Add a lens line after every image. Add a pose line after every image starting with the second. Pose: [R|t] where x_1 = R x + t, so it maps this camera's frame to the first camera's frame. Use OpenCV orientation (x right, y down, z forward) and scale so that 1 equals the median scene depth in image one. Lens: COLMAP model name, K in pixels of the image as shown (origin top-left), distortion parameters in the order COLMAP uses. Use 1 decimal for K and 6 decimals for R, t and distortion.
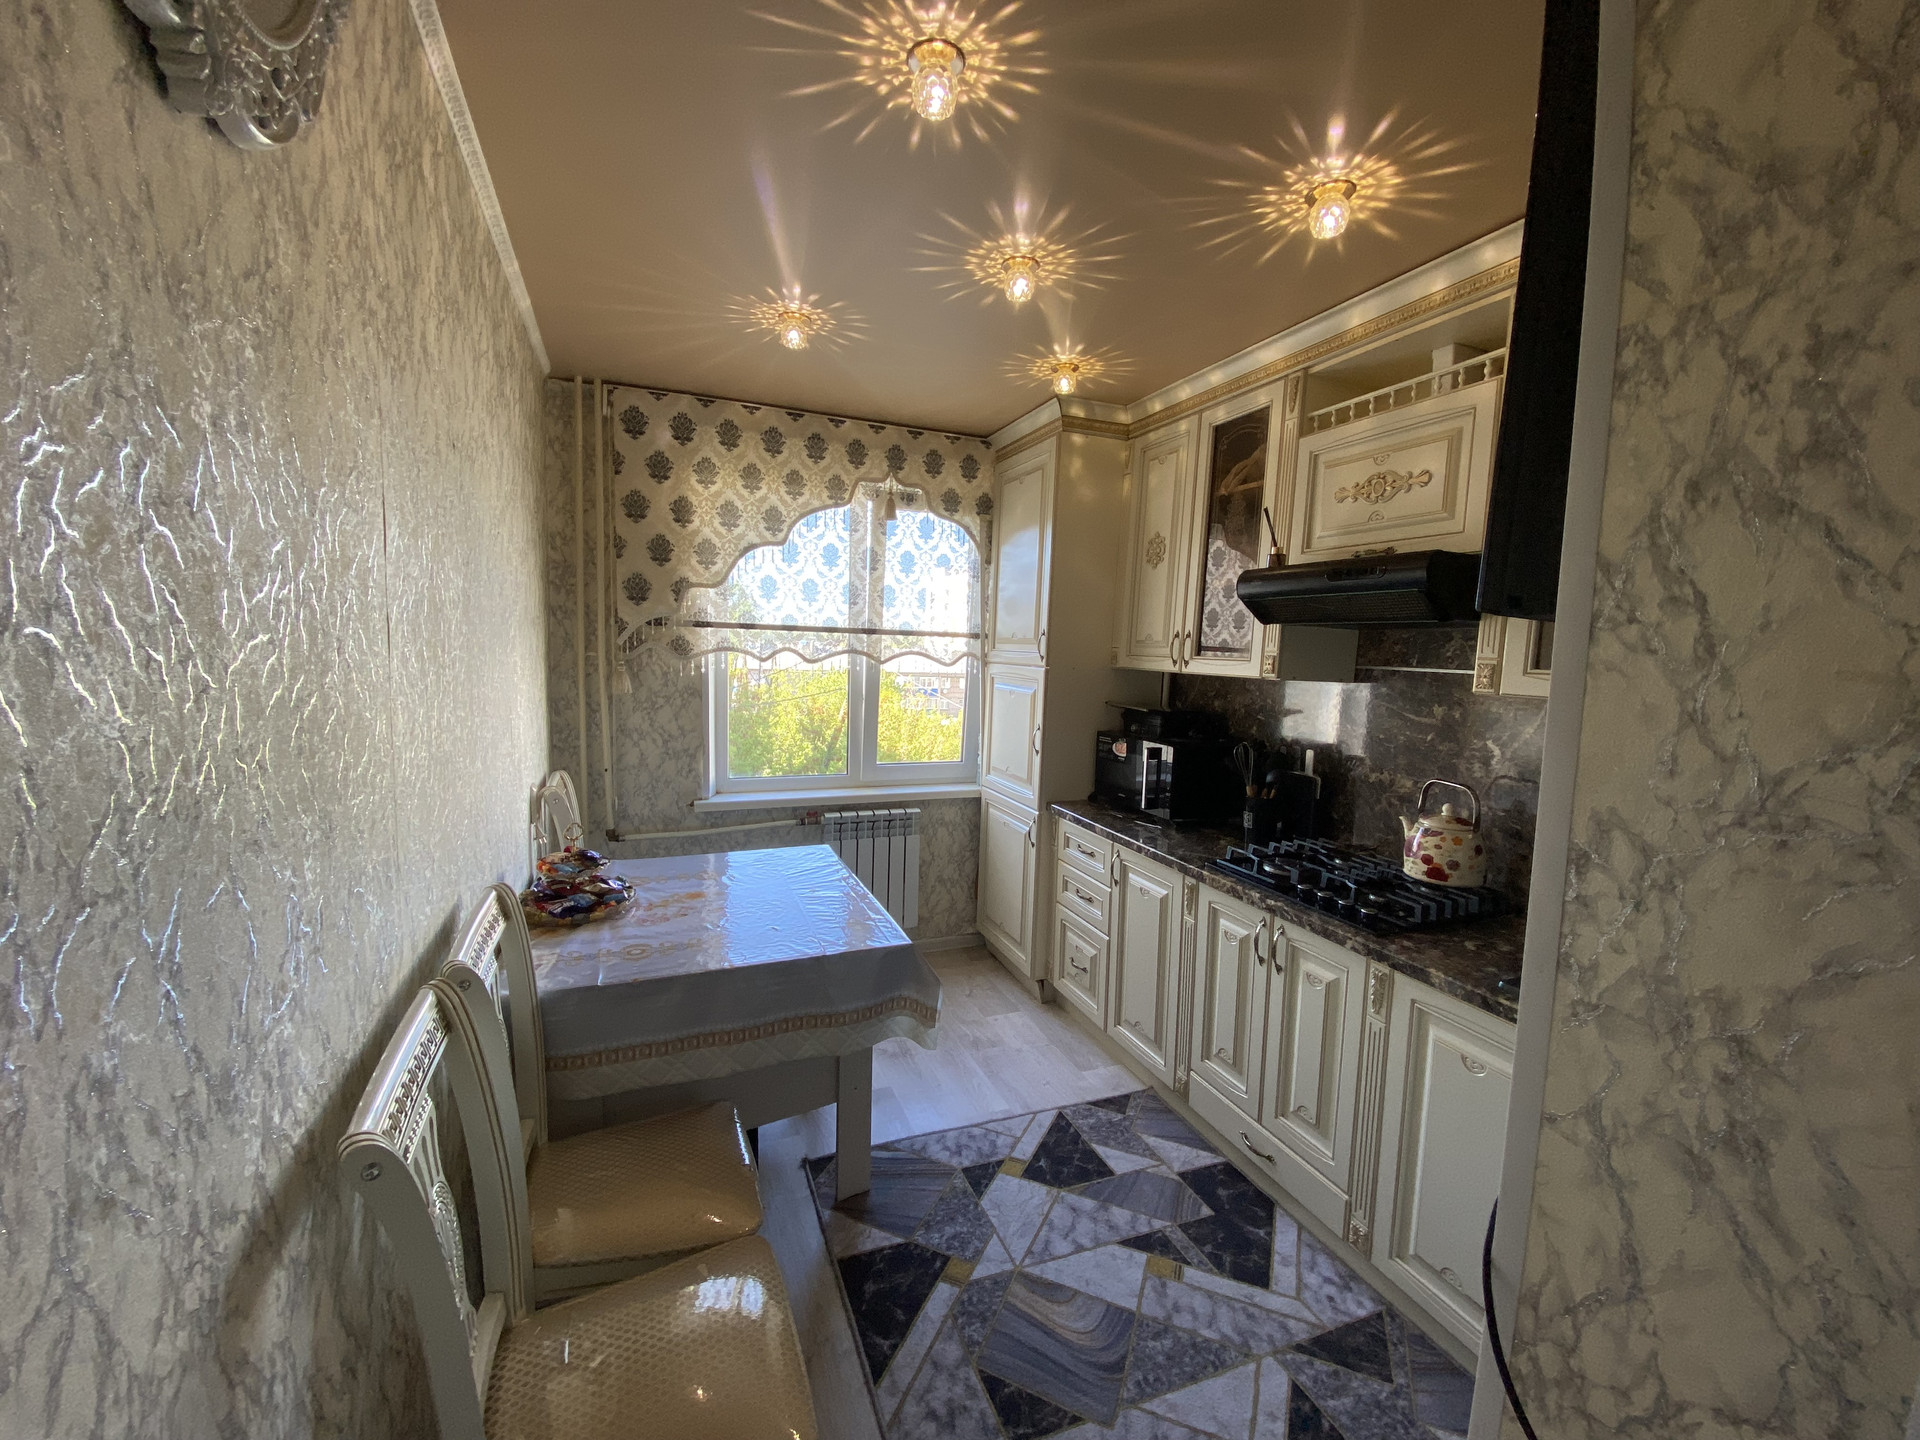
lens RADIAL K [[774.8, 0, 963.0], [0, 774.8, 717.8], [0, 0, 1]] dist [0.011244, -0.017019]
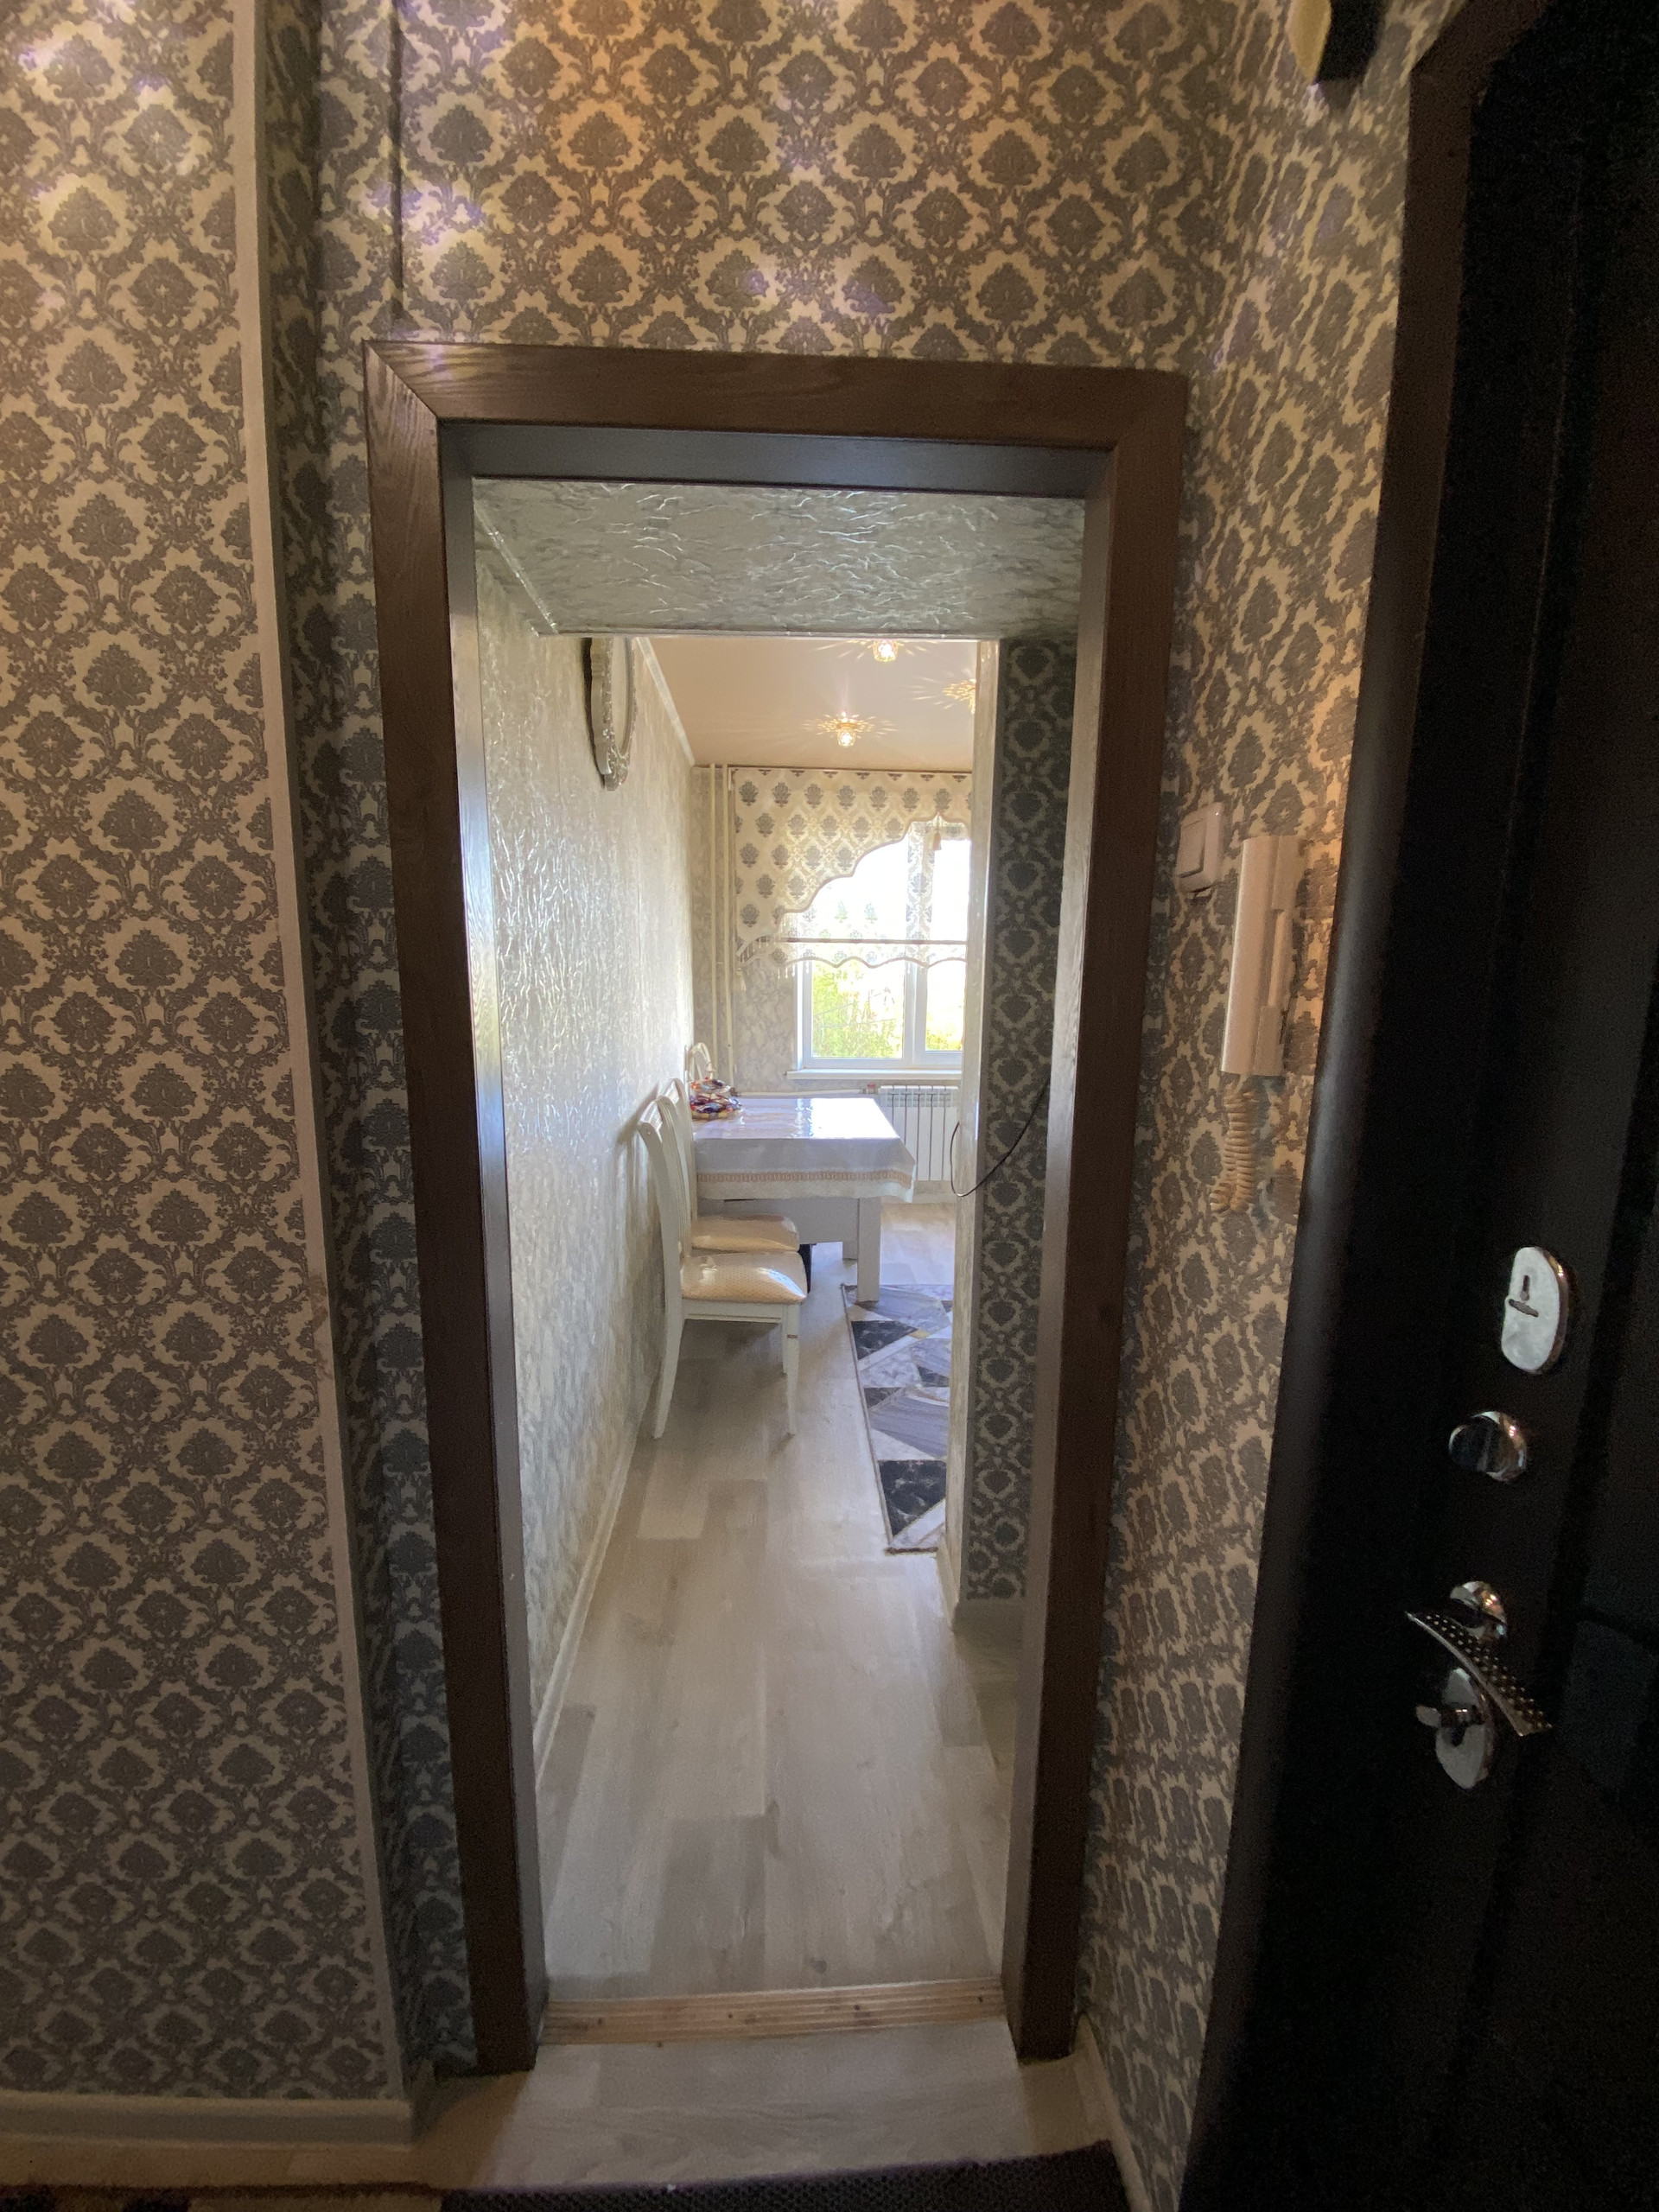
lens RADIAL K [[892.6, 0, 806.5], [0, 892.6, 1118.6], [0, 0, 1]] dist [0.011244, -0.017019]
pose [[0.938656, 0.039495, -0.342585, 0.338520], [-0.011796, 0.996516, 0.082563, 0.089840], [0.344652, -0.073457, 0.935852, -0.696551]]
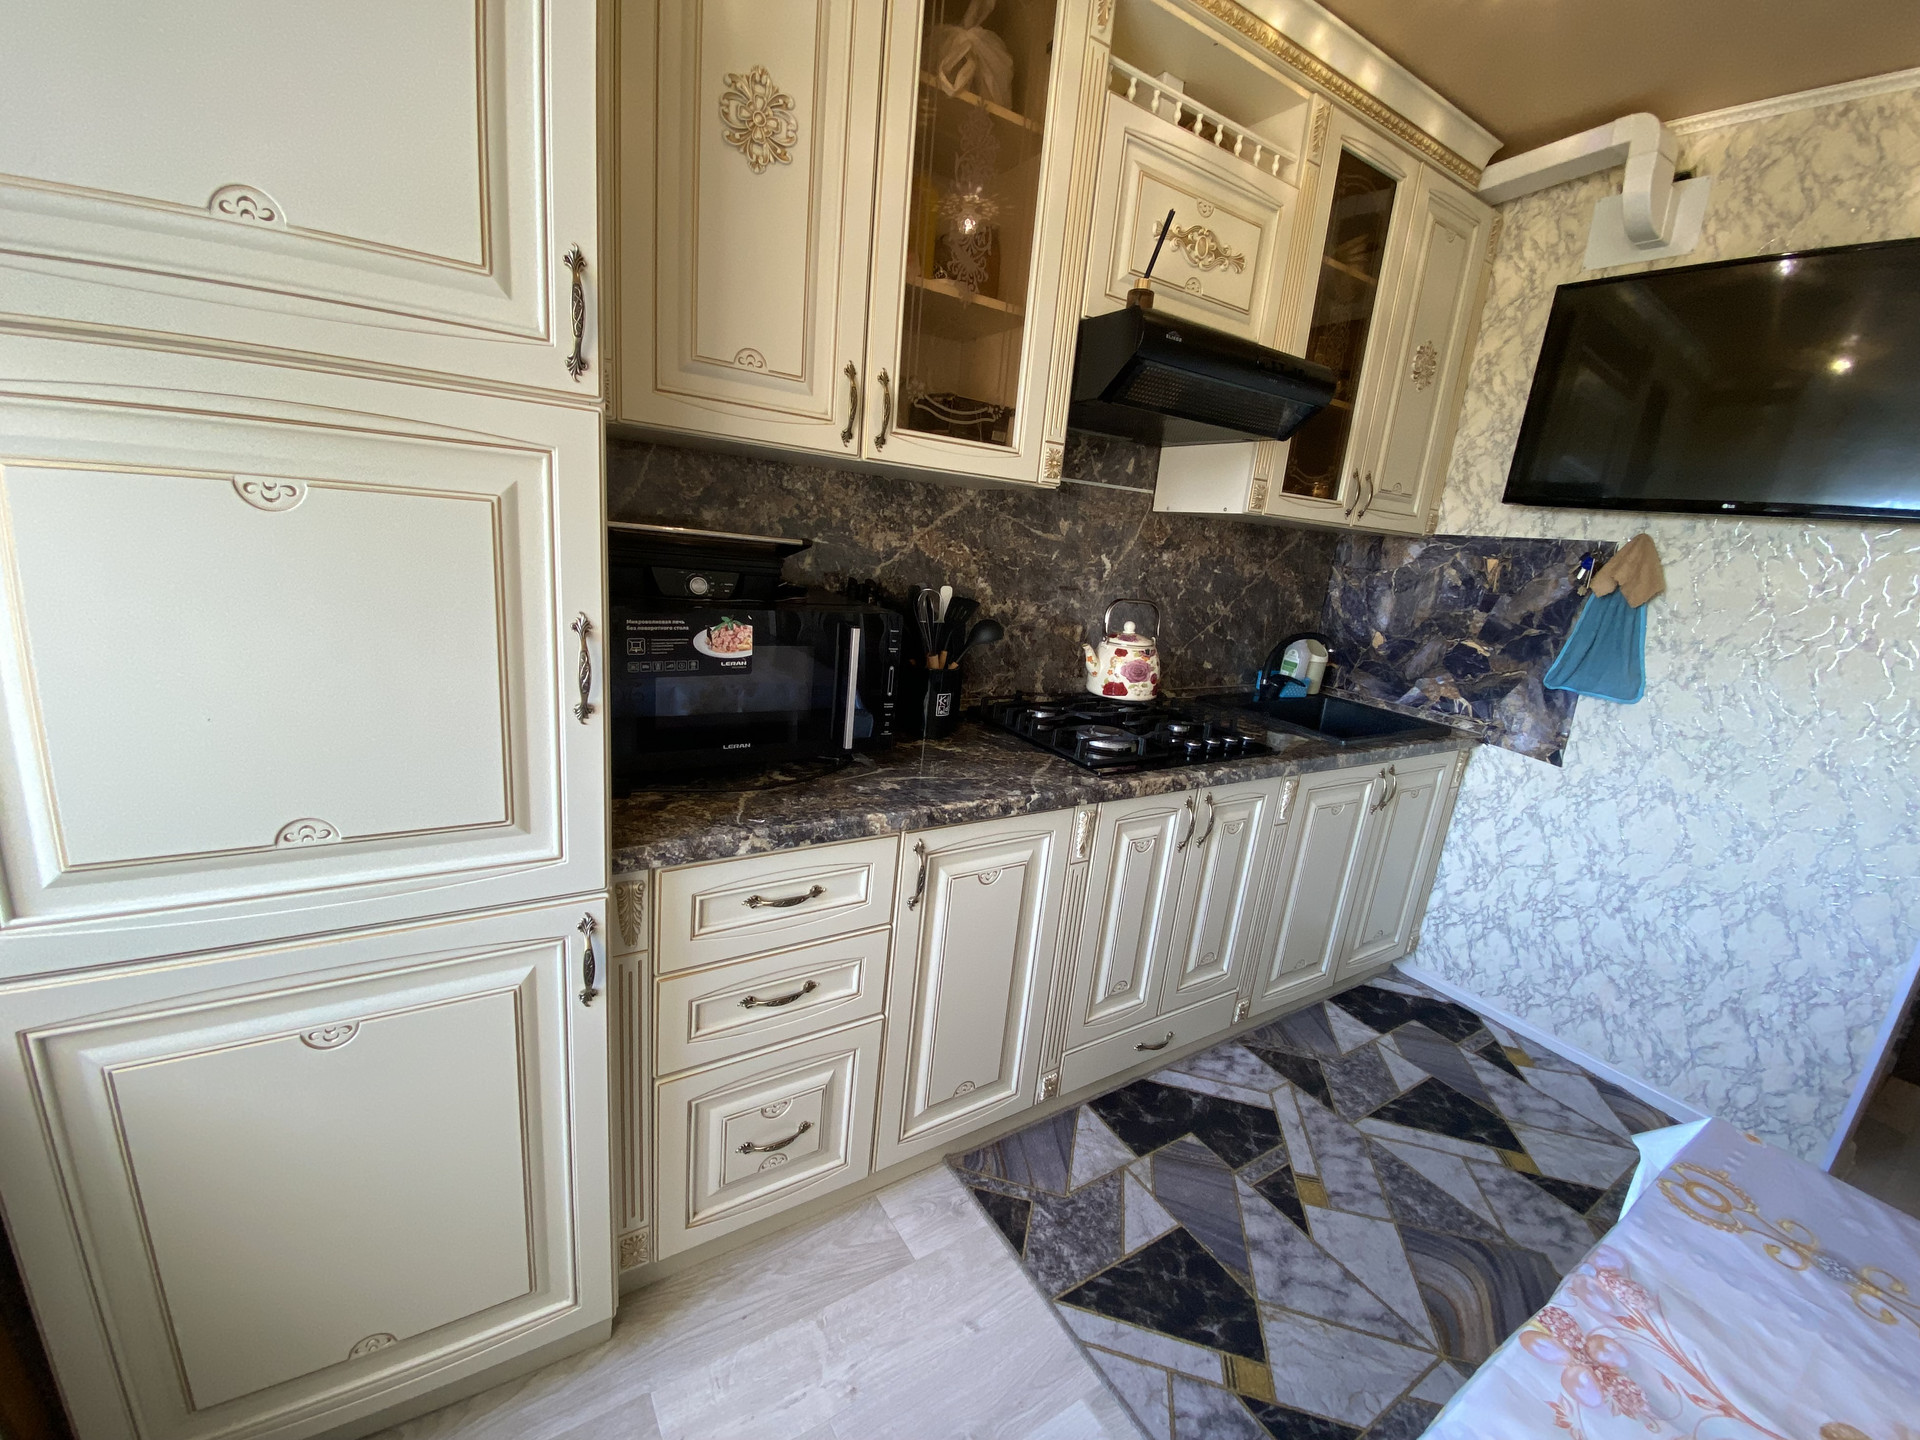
lens RADIAL K [[774.8, 0, 956.7], [0, 774.8, 717.4], [0, 0, 1]] dist [0.011244, -0.017019]
pose [[-0.181328, -0.288111, 0.940273, -0.301867], [-0.010056, 0.956616, 0.291179, -0.058141], [-0.983371, 0.043344, -0.176358, 1.329197]]
